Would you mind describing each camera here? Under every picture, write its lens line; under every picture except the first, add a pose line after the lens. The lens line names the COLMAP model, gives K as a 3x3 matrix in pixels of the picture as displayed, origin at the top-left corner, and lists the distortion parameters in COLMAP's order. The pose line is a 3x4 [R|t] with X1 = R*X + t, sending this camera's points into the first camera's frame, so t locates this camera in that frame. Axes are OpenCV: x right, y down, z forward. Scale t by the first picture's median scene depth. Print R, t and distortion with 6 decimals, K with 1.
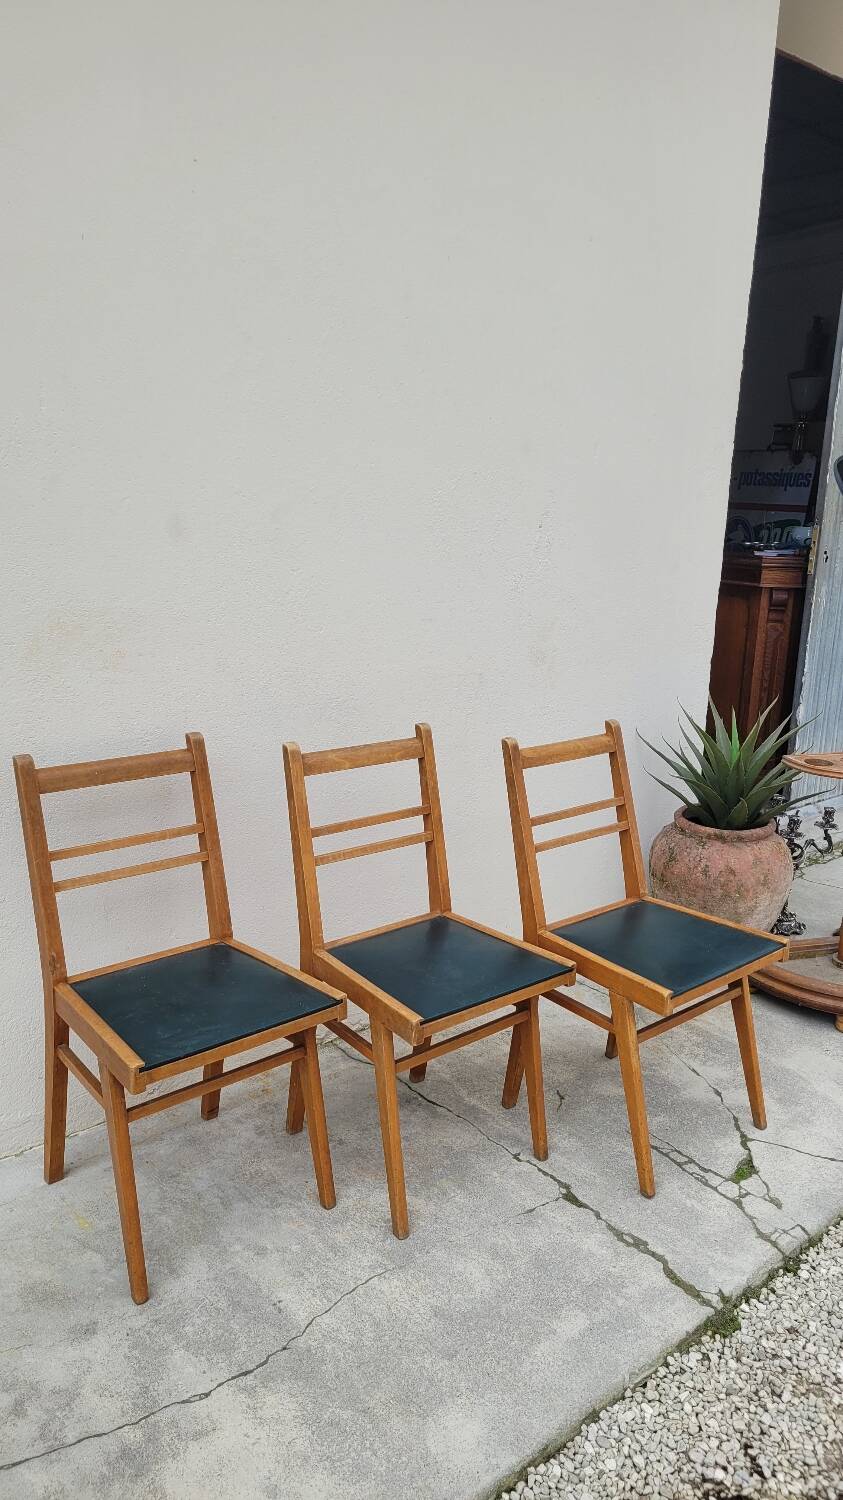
lens RADIAL K [[1121.6, 0, 427.3], [0, 1121.6, 762.1], [0, 0, 1]] dist [0.056033, -0.042833]
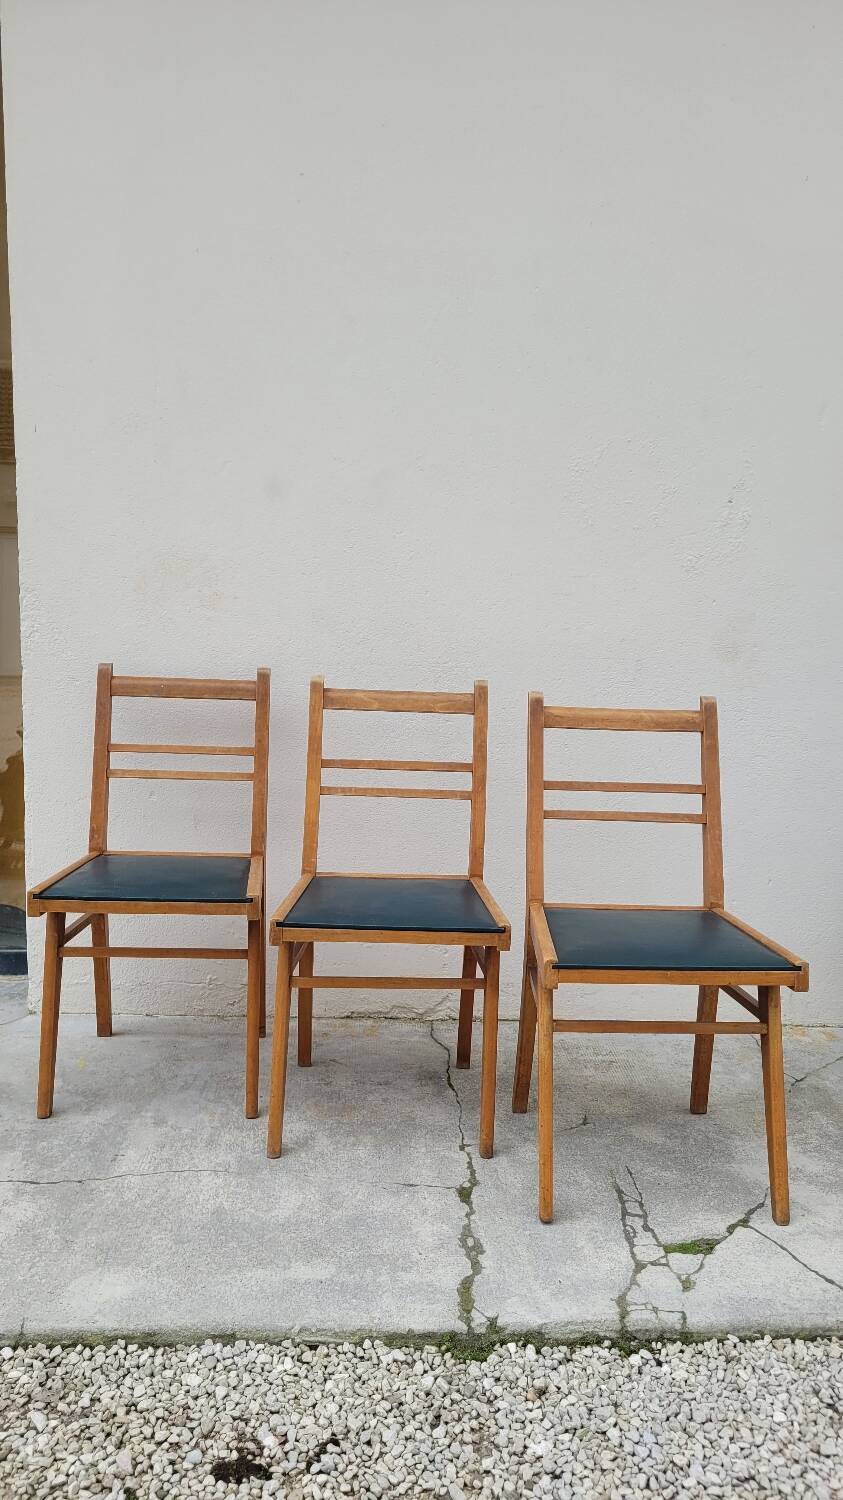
lens RADIAL K [[1121.6, 0, 423.8], [0, 1121.6, 760.9], [0, 0, 1]] dist [0.056033, -0.042833]
pose [[0.776871, 0.067315, -0.626051, 0.650764], [-0.154029, 0.984378, -0.085292, 0.142084], [0.610529, 0.162691, 0.775104, 0.259632]]
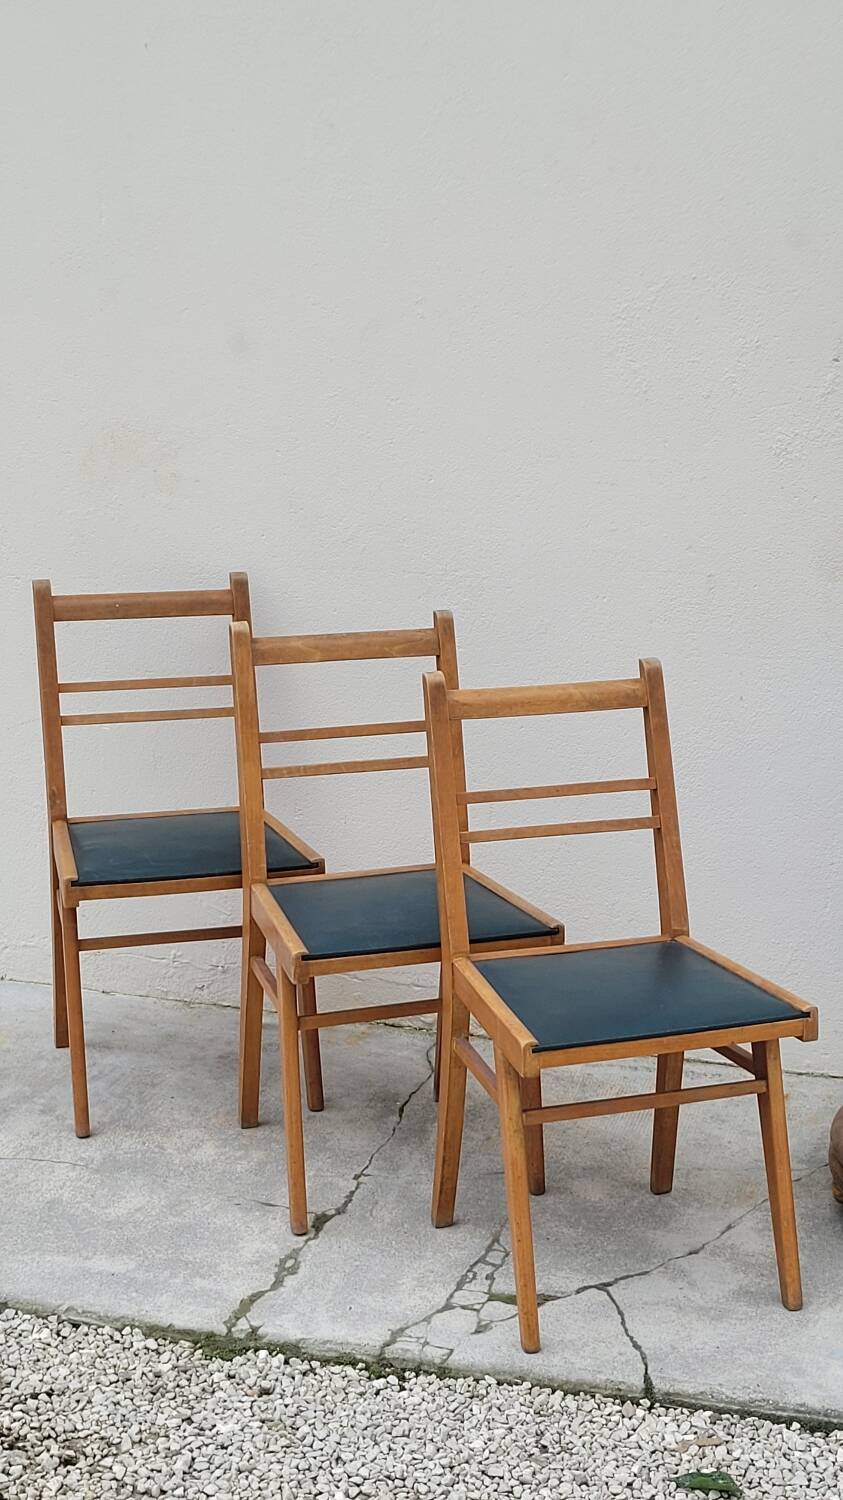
lens RADIAL K [[2249.5, 0, 431.7], [0, 2249.5, 759.4], [0, 0, 1]] dist [0.030454, 0.000000]
pose [[0.545280, 0.171648, -0.820492, 1.423030], [-0.200289, 0.977138, 0.071311, -0.045288], [0.813974, 0.125451, 0.567193, 0.158998]]
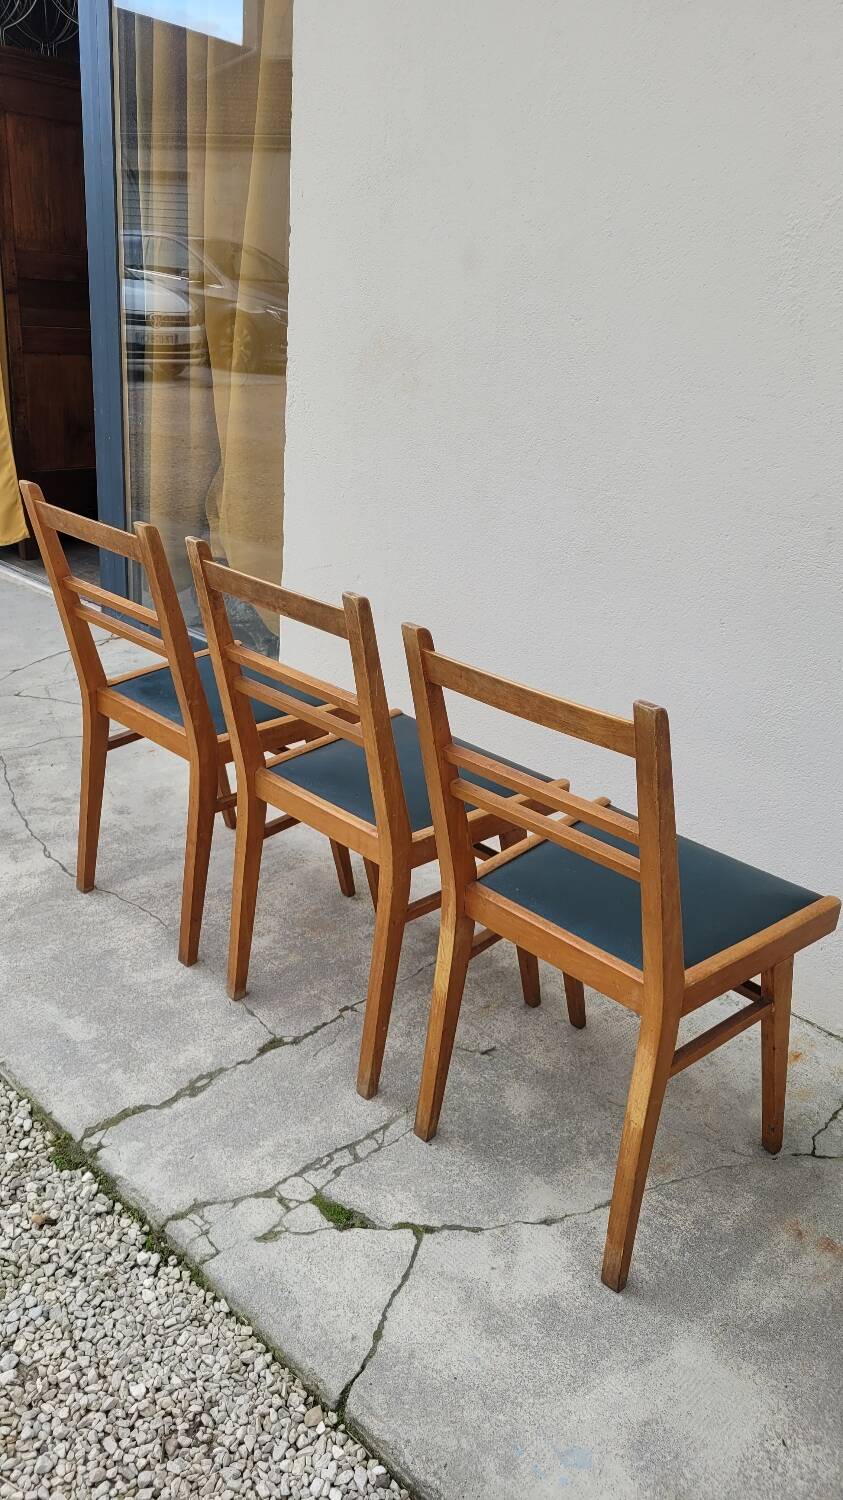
lens RADIAL K [[1121.6, 0, 428.7], [0, 1121.6, 741.1], [0, 0, 1]] dist [0.056033, -0.042833]
pose [[0.077179, 0.350648, -0.933322, 0.889027], [-0.315659, 0.896552, 0.310731, -0.129404], [0.945729, 0.270630, 0.179881, 0.929016]]
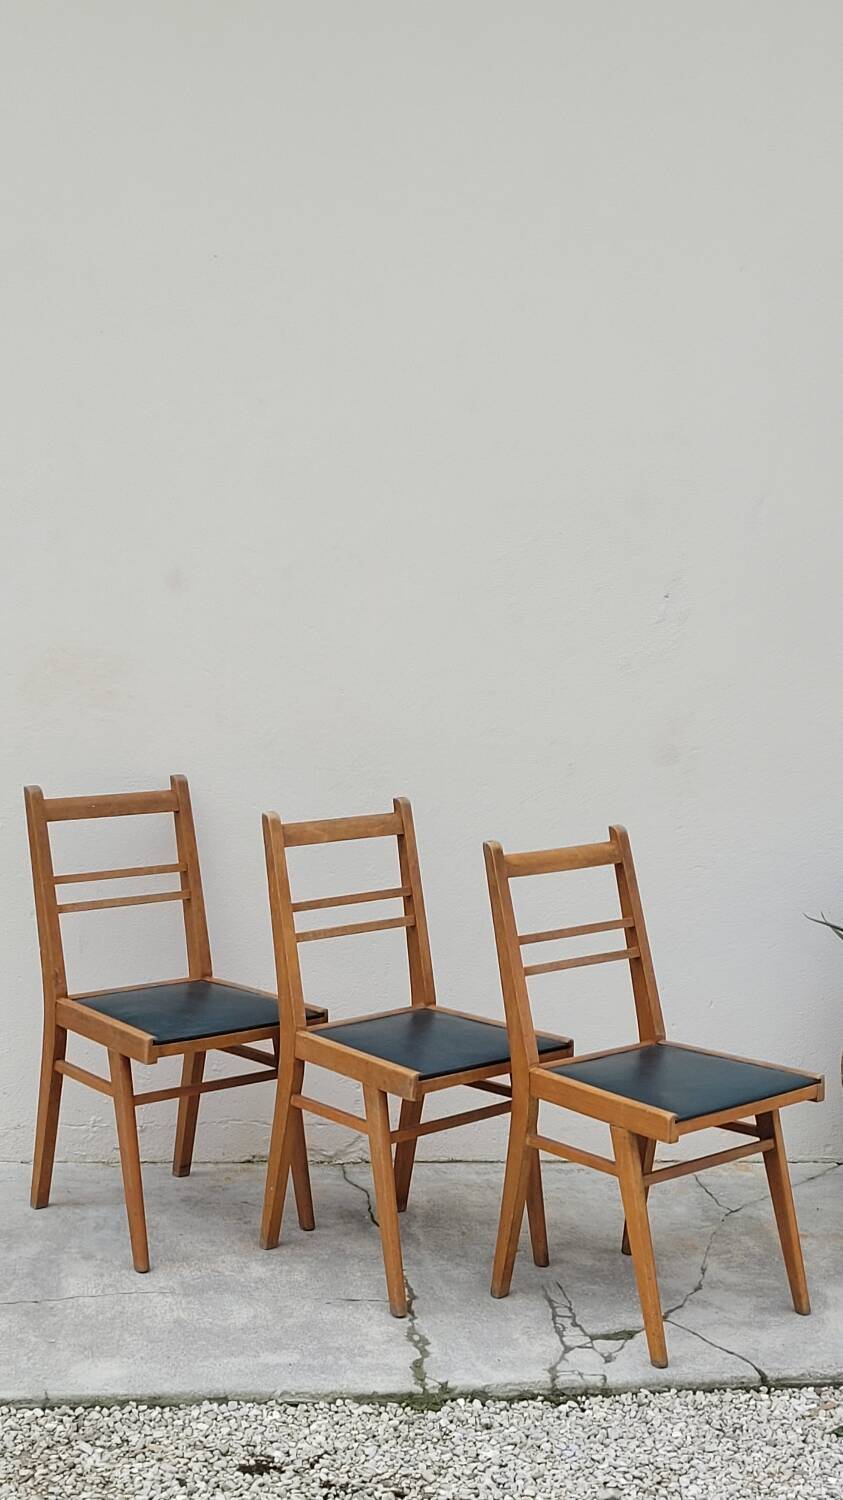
lens RADIAL K [[2249.5, 0, 397.3], [0, 2249.5, 737.0], [0, 0, 1]] dist [0.030454, 0.000000]
pose [[0.839689, 0.062743, -0.539431, 1.121914], [-0.145233, 0.983069, -0.111729, 0.143541], [0.523287, 0.172161, 0.834584, -0.633603]]
